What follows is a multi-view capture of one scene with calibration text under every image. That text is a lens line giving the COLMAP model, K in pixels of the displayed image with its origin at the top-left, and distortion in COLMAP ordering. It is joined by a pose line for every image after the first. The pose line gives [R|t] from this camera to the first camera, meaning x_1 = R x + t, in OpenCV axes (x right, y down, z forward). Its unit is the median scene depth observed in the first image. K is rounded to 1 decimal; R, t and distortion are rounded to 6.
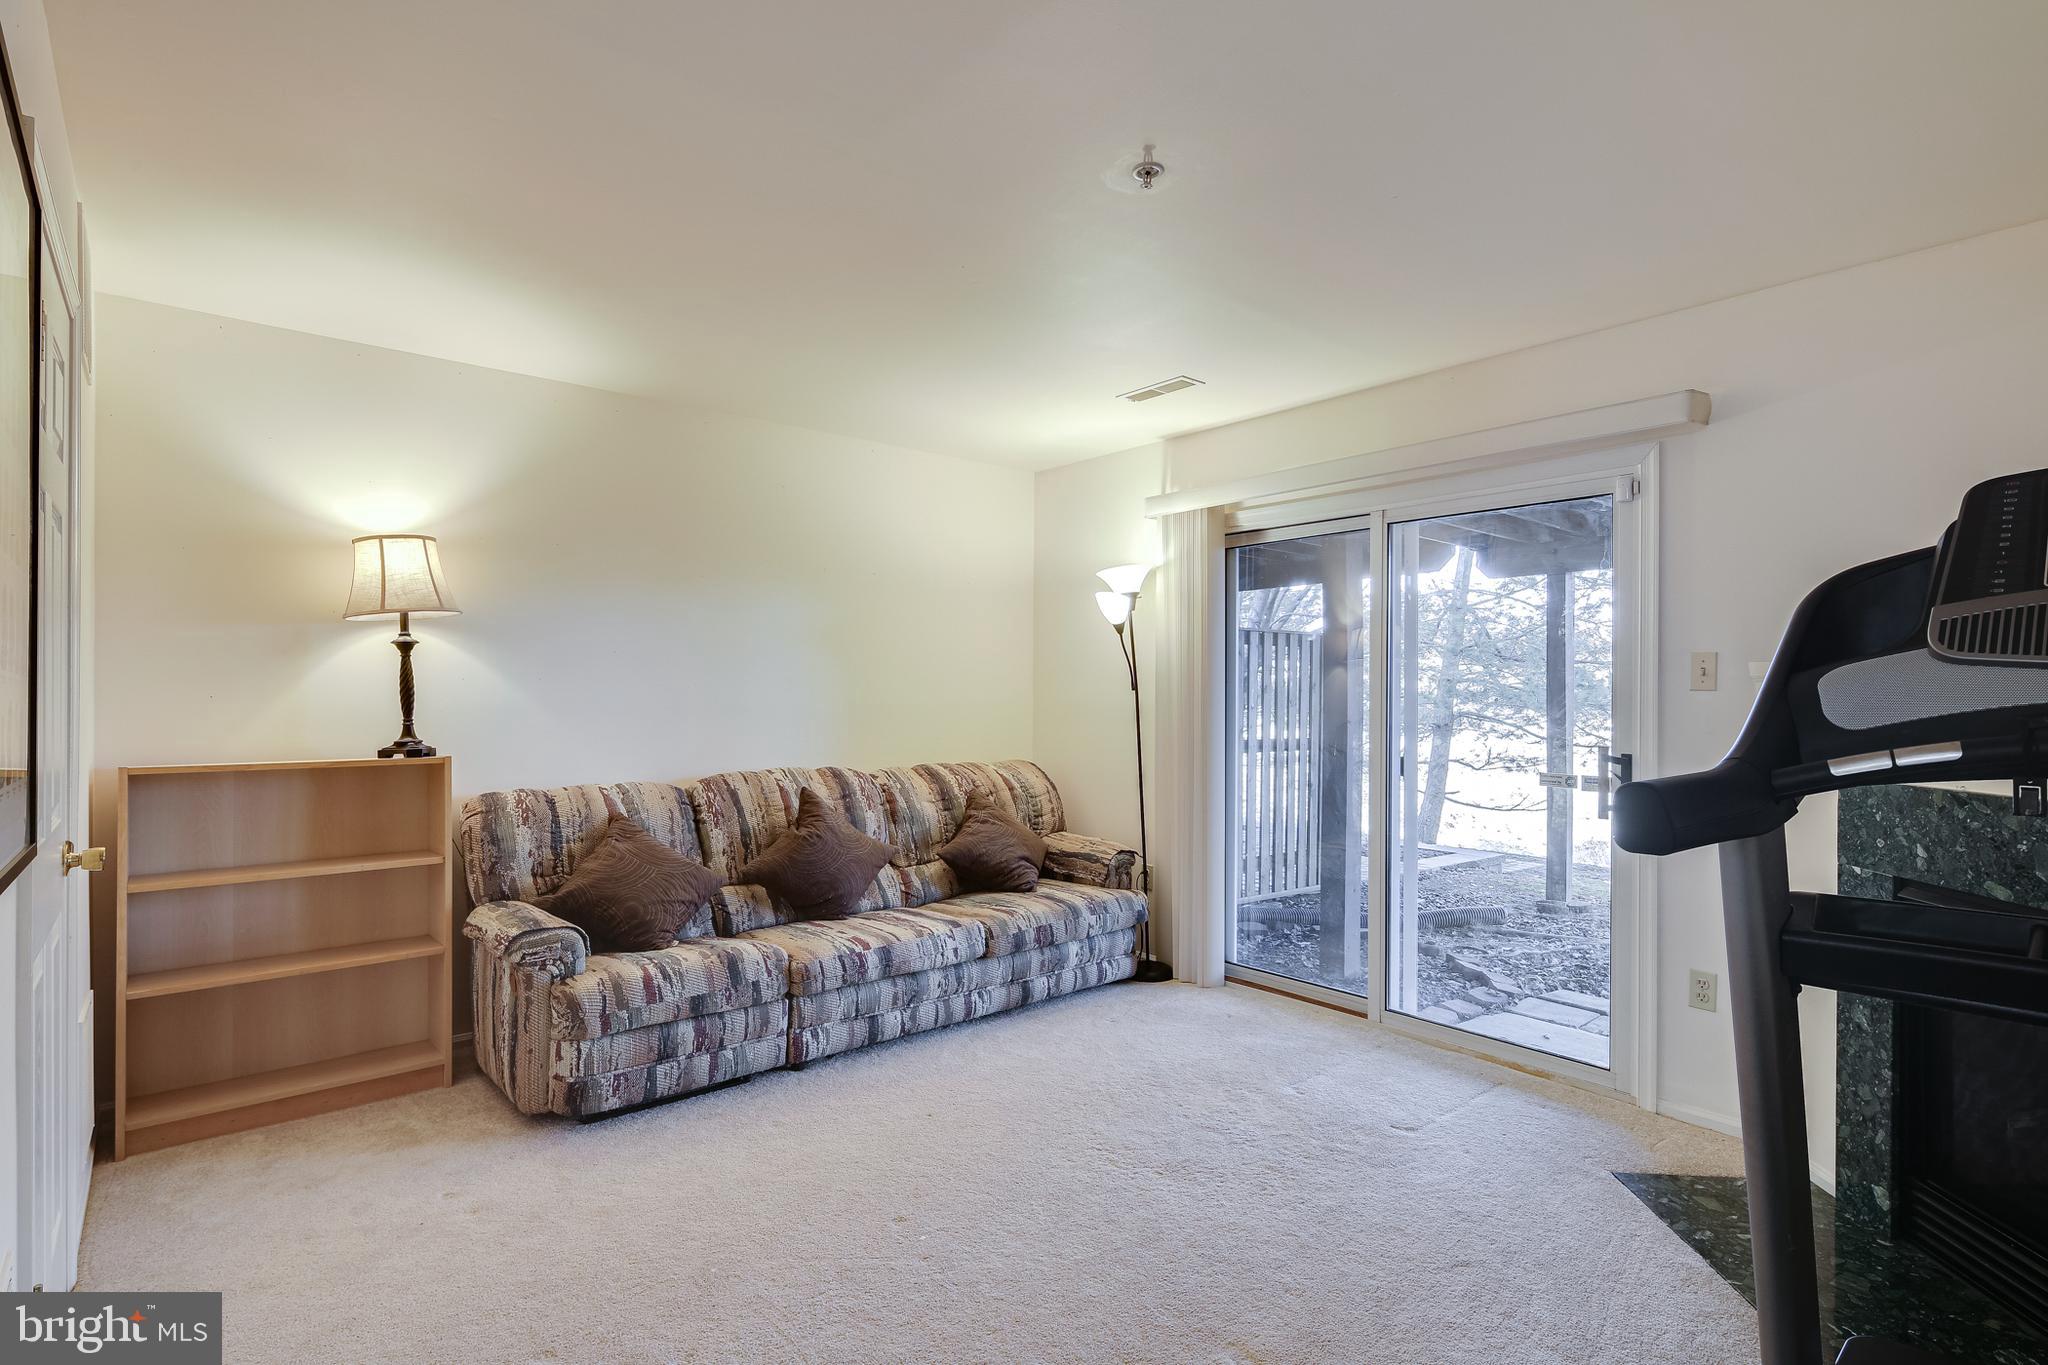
lens RADIAL K [[1002.2, 0, 1019.1], [0, 1002.2, 687.8], [0, 0, 1]] dist [0.009014, -0.007187]
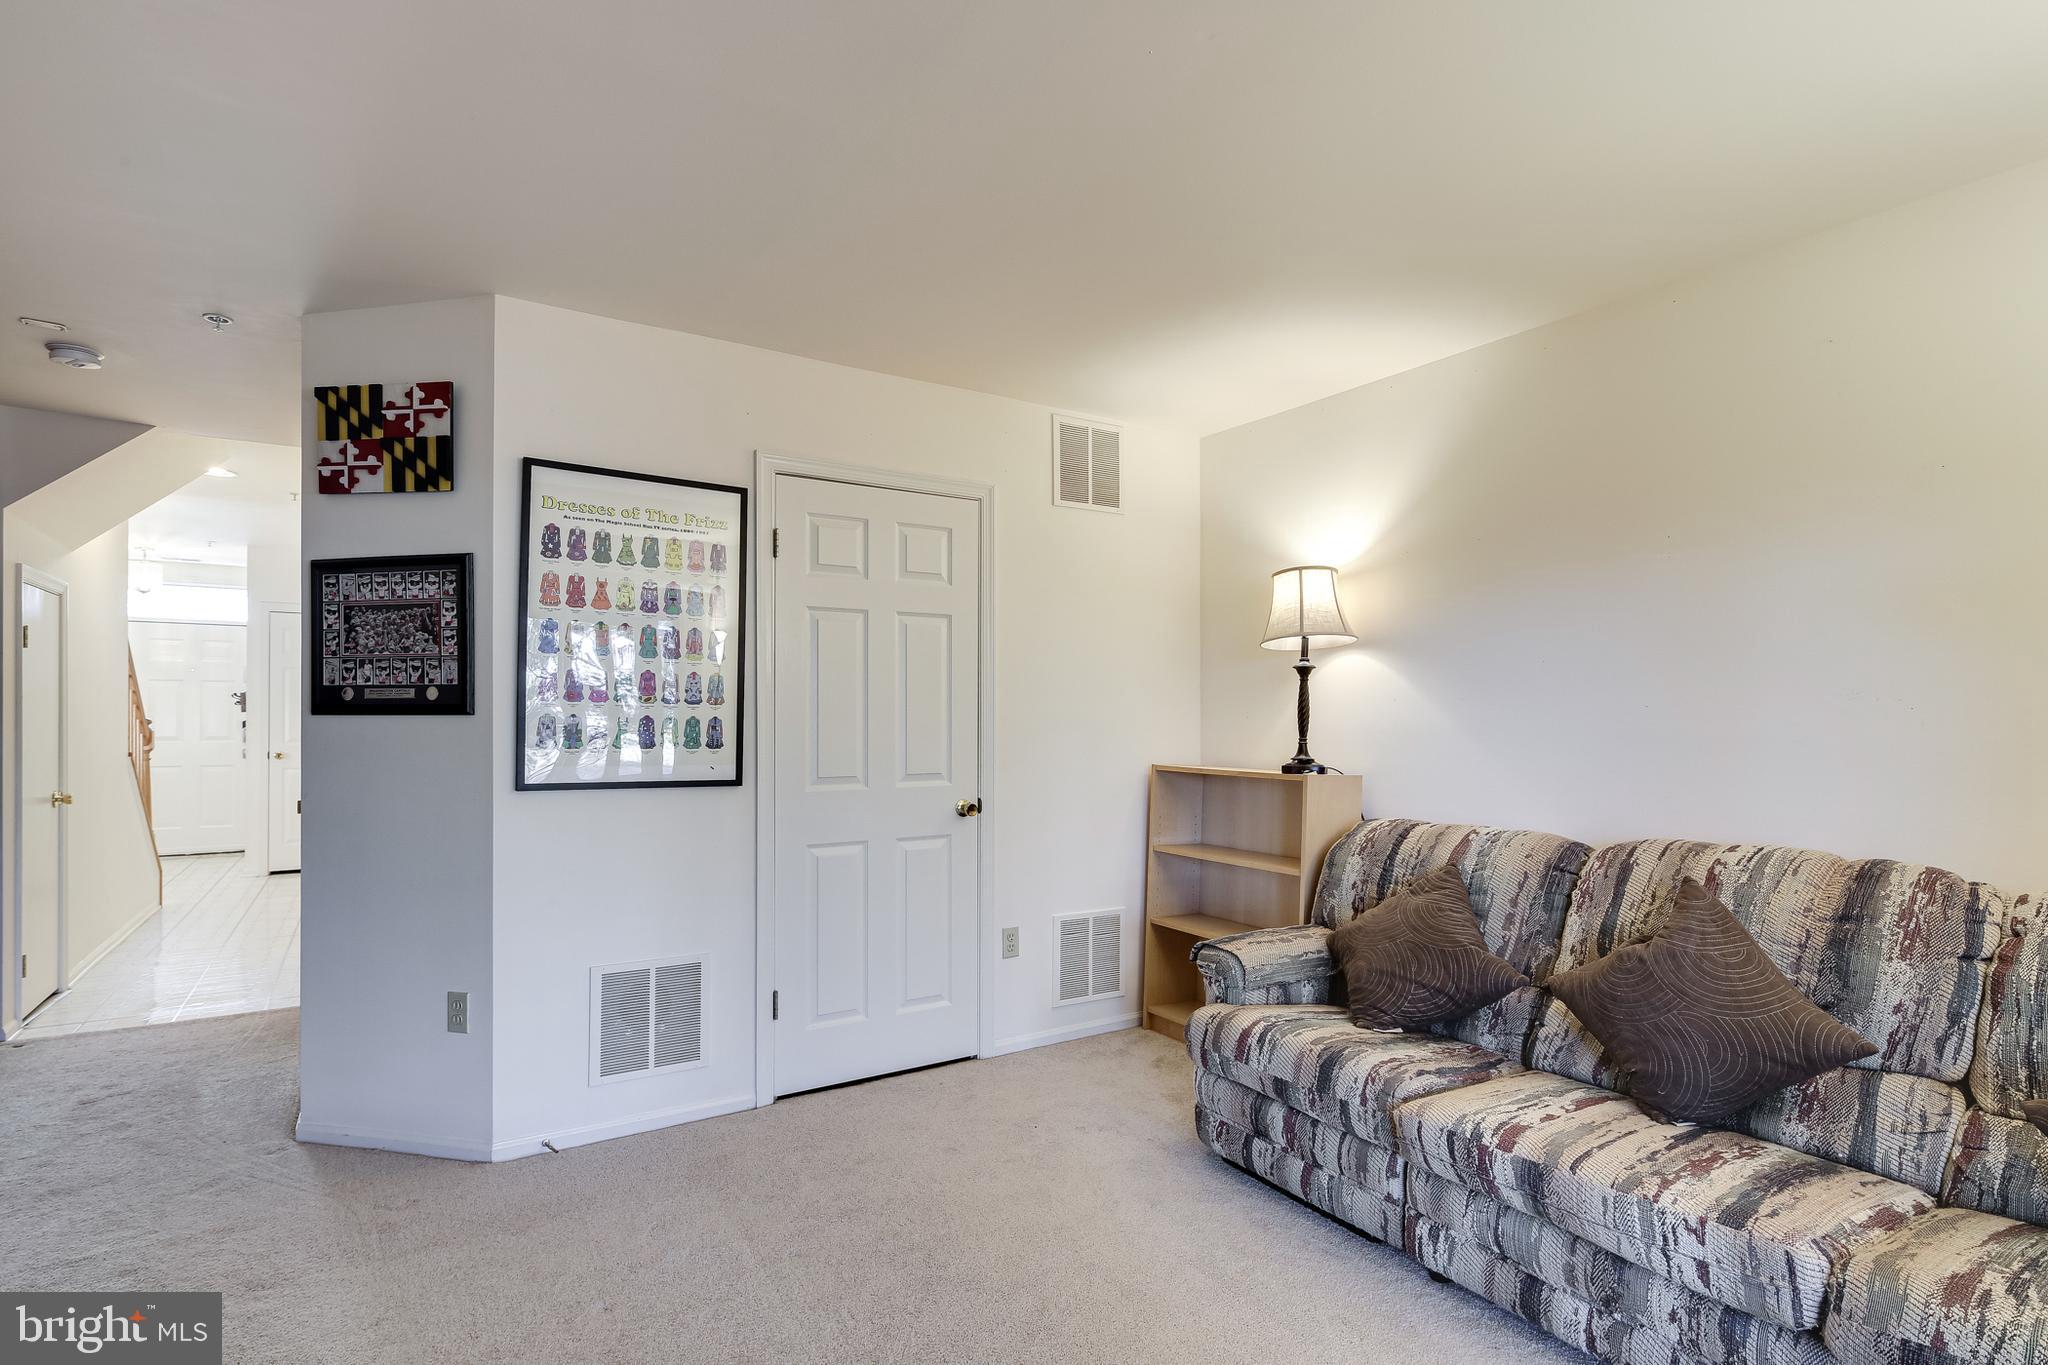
lens RADIAL K [[1002.2, 0, 1016.8], [0, 1002.2, 694.7], [0, 0, 1]] dist [0.009014, -0.007187]
pose [[-0.136977, -0.018291, -0.990405, 0.505635], [0.005116, 0.999803, -0.019172, 0.003058], [0.990561, -0.007693, -0.136857, 0.844674]]
